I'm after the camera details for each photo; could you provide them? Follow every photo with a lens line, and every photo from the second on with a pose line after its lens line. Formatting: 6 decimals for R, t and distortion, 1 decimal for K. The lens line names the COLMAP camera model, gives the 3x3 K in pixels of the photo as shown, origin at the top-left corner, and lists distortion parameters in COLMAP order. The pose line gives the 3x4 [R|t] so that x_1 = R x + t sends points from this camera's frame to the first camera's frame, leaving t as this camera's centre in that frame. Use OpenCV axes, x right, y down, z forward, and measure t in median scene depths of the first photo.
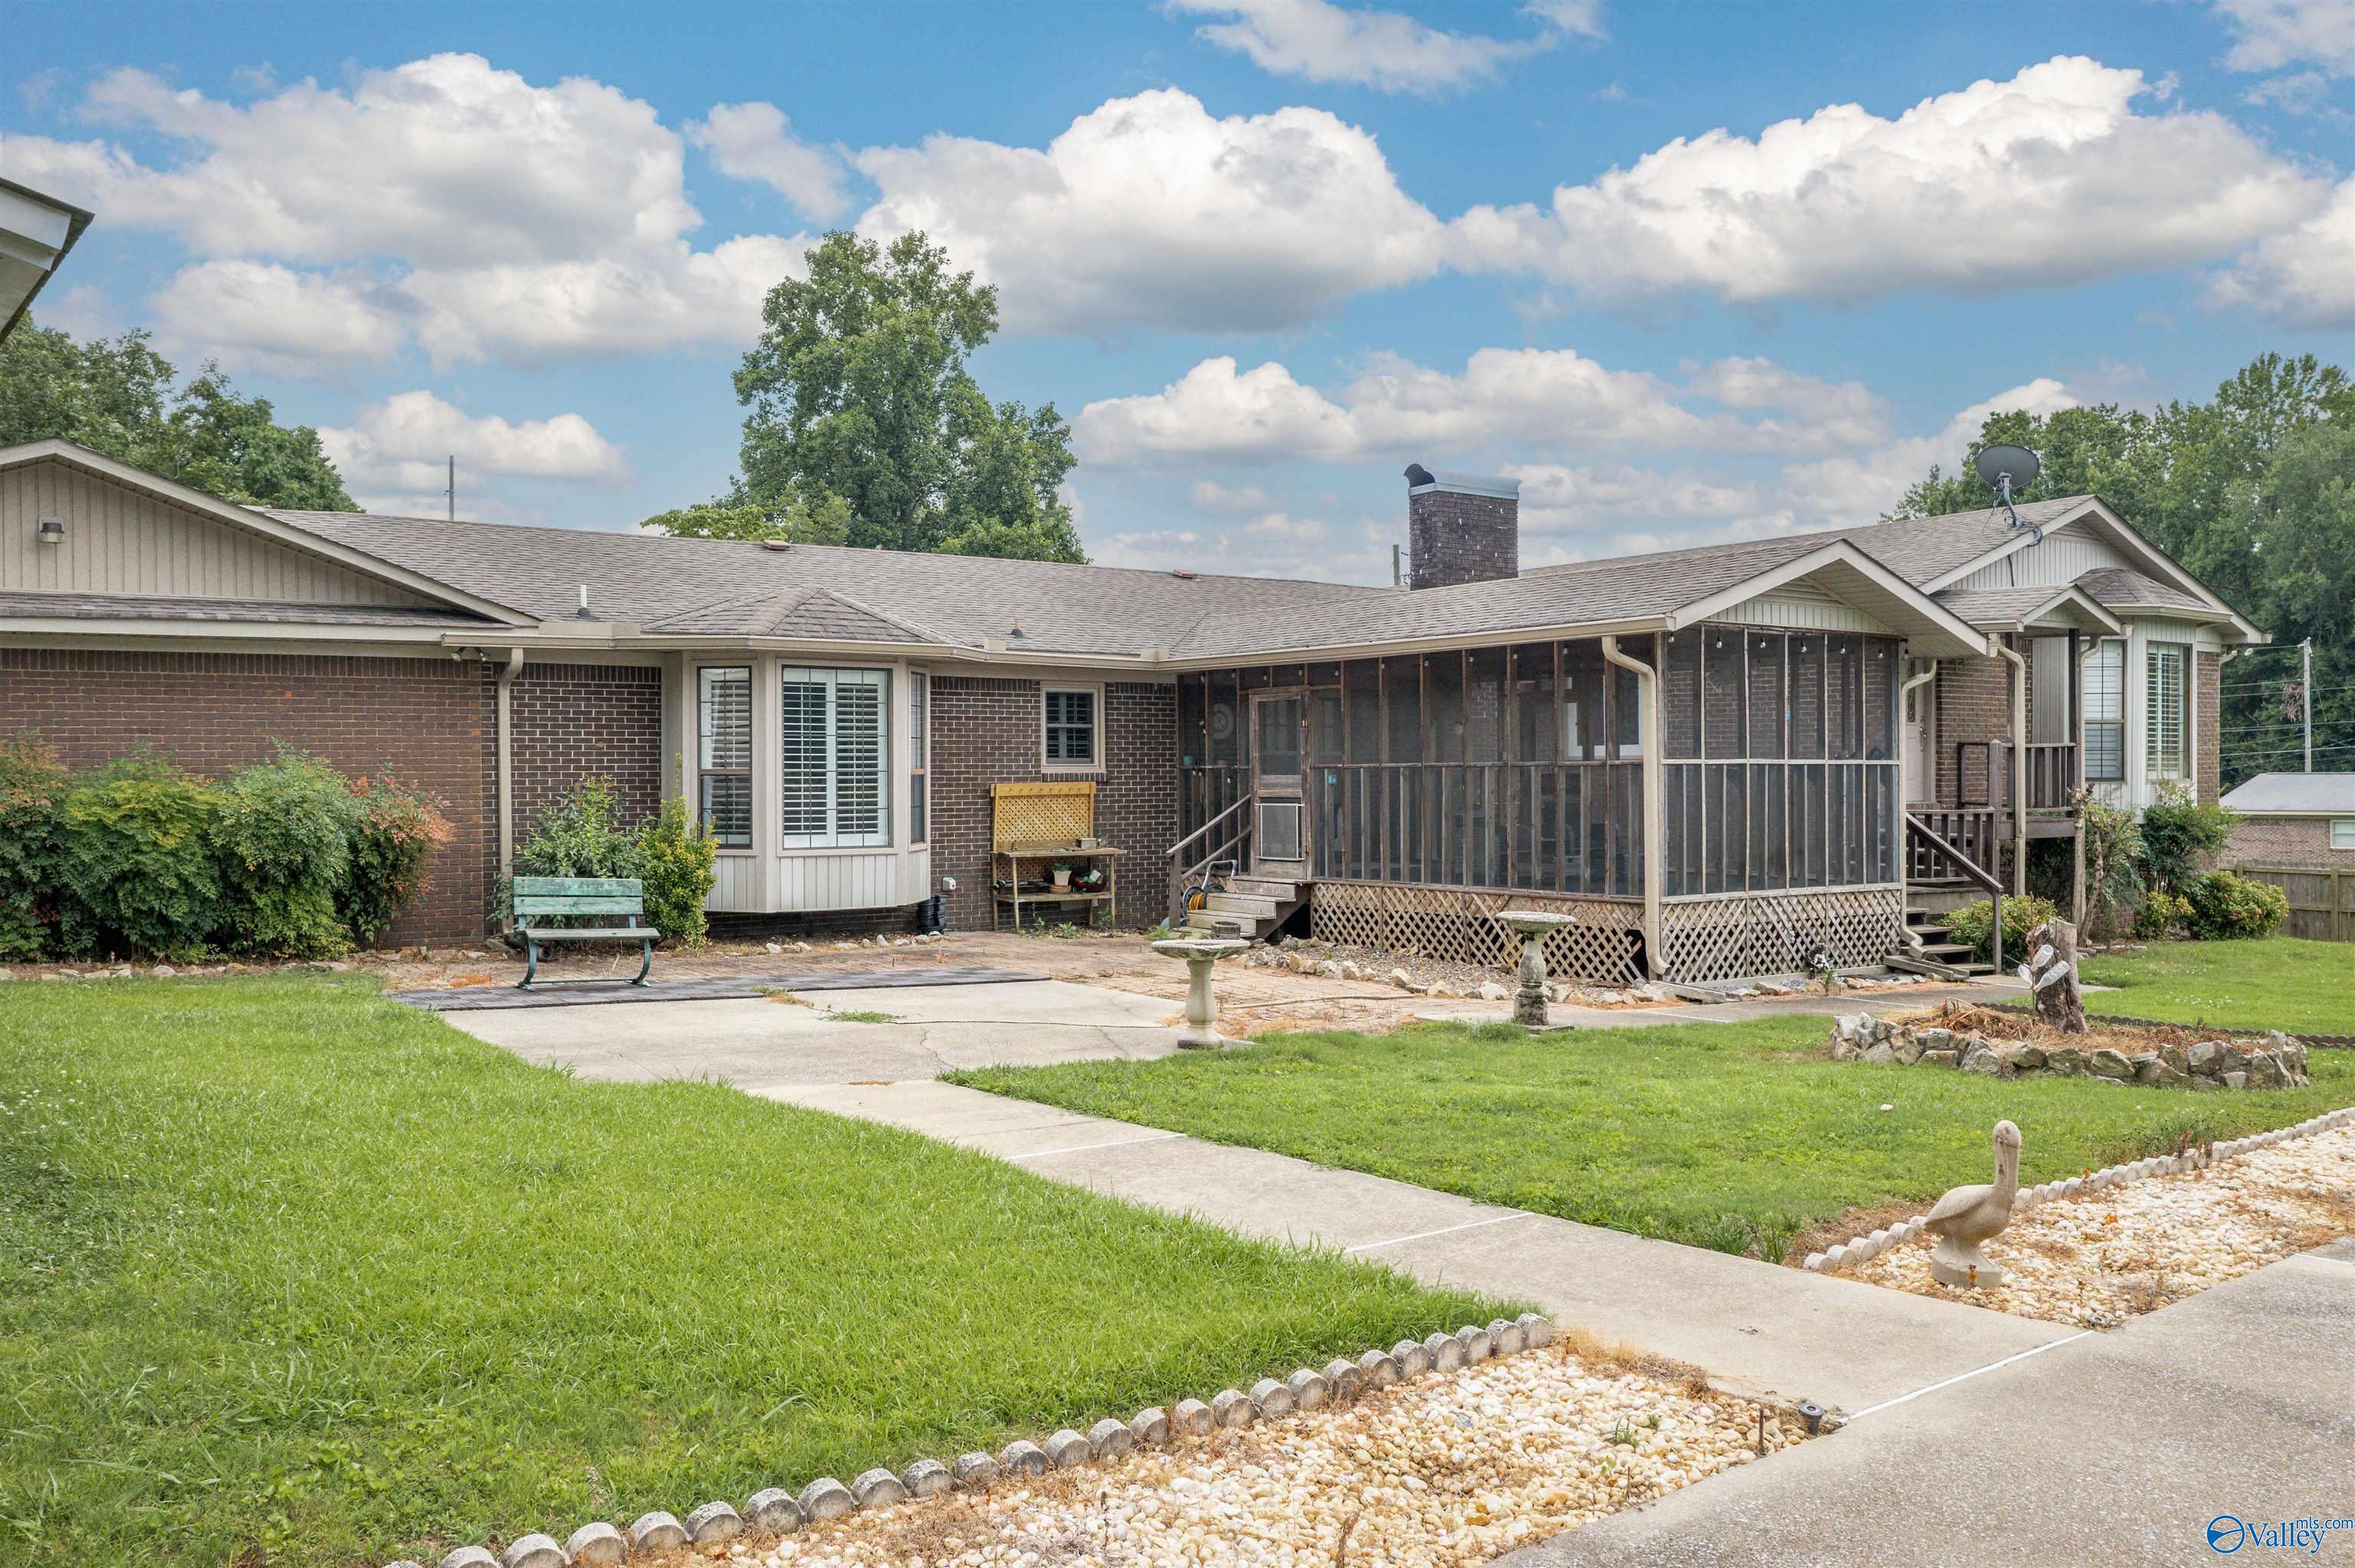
lens RADIAL K [[1865.4, 0, 1167.4], [0, 1865.4, 779.9], [0, 0, 1]] dist [-0.022829, 0.008180]
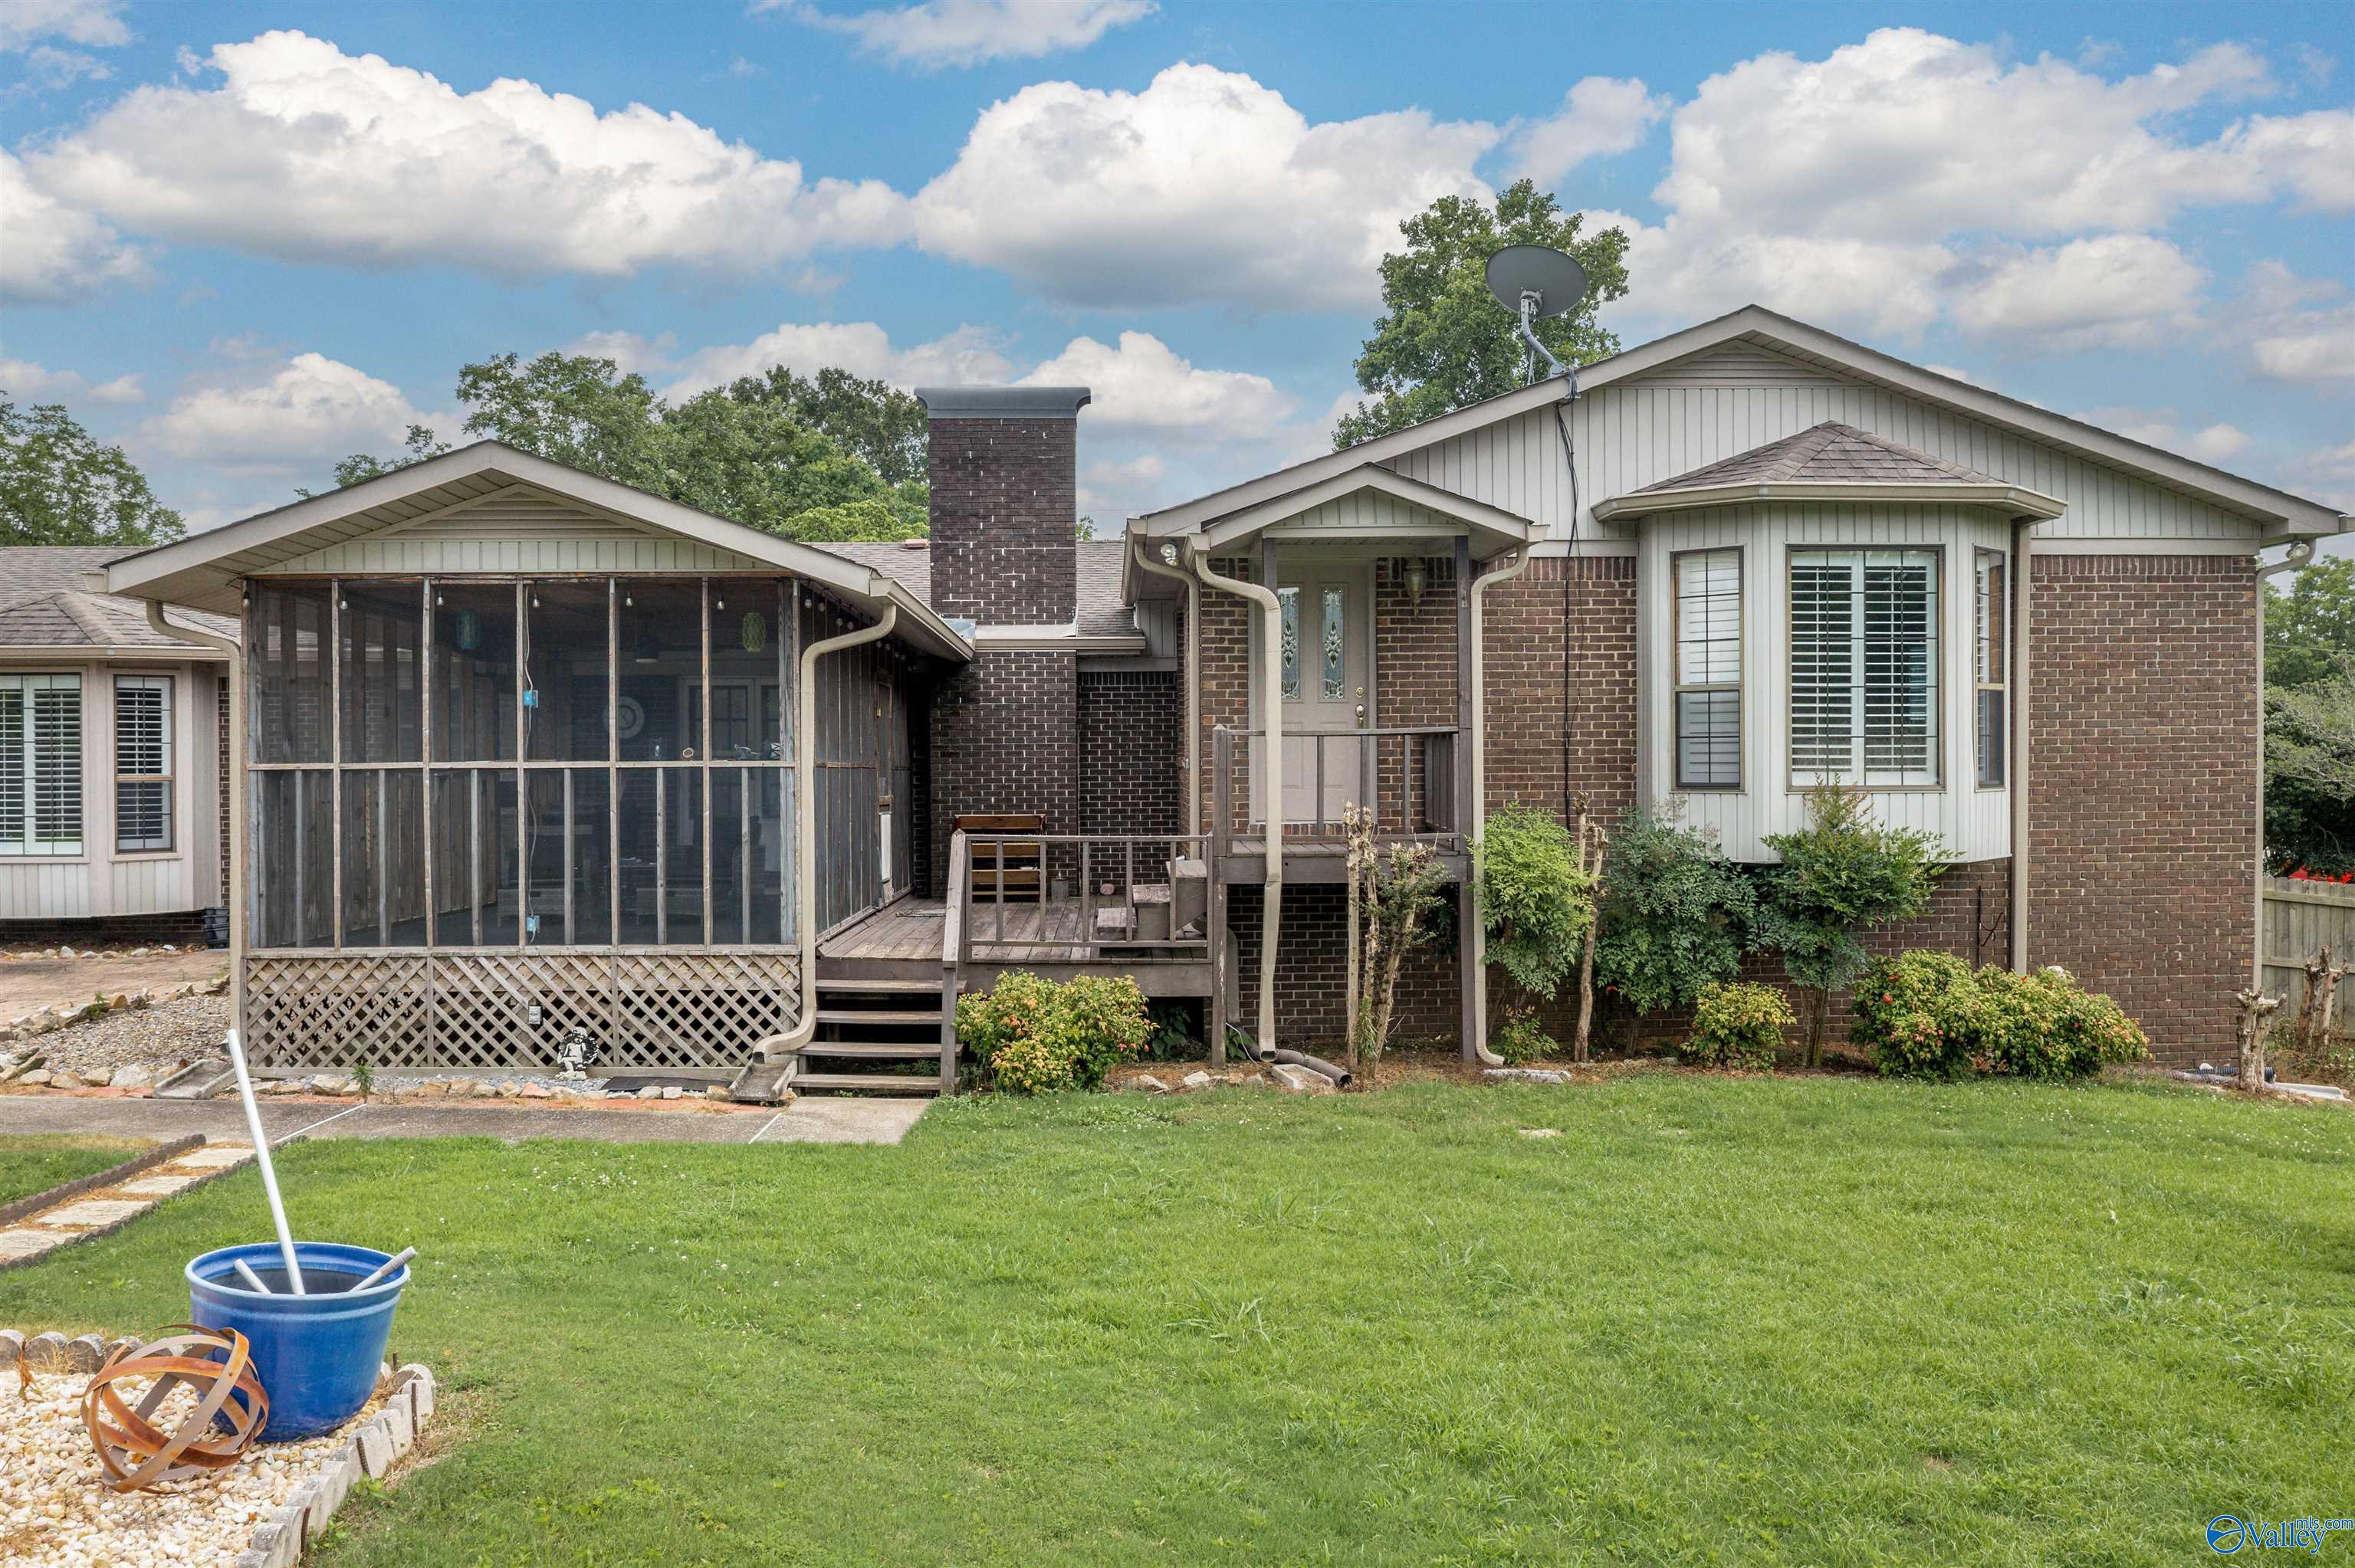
lens RADIAL K [[1865.4, 0, 1167.4], [0, 1865.4, 779.9], [0, 0, 1]] dist [-0.022829, 0.008180]
pose [[0.831266, -0.000780, -0.555874, 0.865754], [0.002193, 0.999996, 0.001876, -0.004407], [0.555871, -0.002779, 0.831264, 0.517267]]
